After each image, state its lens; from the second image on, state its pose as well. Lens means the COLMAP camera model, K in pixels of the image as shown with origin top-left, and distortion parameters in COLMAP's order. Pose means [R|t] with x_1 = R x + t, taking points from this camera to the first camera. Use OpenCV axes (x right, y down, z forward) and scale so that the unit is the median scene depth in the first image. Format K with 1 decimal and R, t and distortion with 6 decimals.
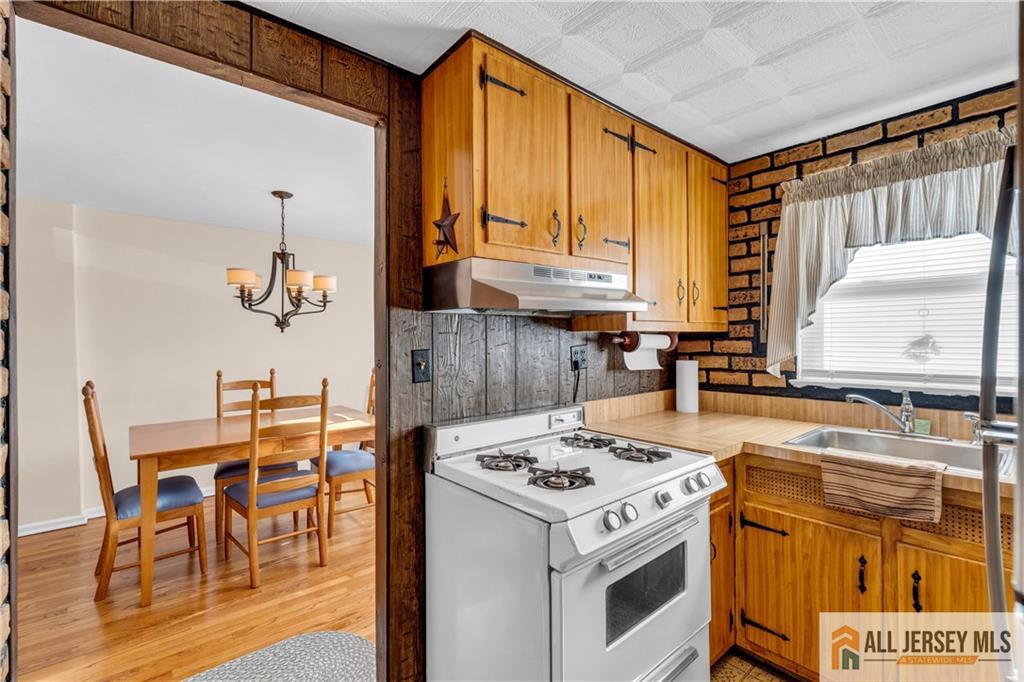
lens RADIAL K [[460.2, 0, 518.4], [0, 460.2, 337.3], [0, 0, 1]] dist [-0.005172, -0.000025]
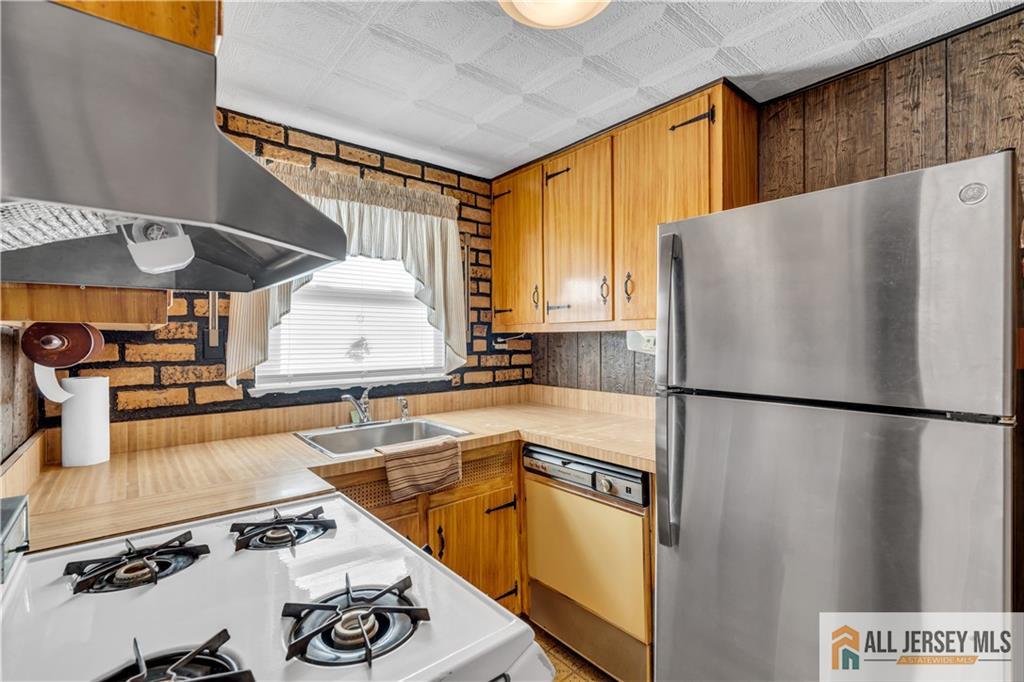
lens RADIAL K [[460.2, 0, 518.4], [0, 460.2, 337.3], [0, 0, 1]] dist [-0.005172, -0.000025]
pose [[0.015917, 0.008353, 0.999838, -0.250360], [-0.001605, 0.999964, -0.008329, 0.002656], [-0.999872, -0.001472, 0.015930, 0.491986]]
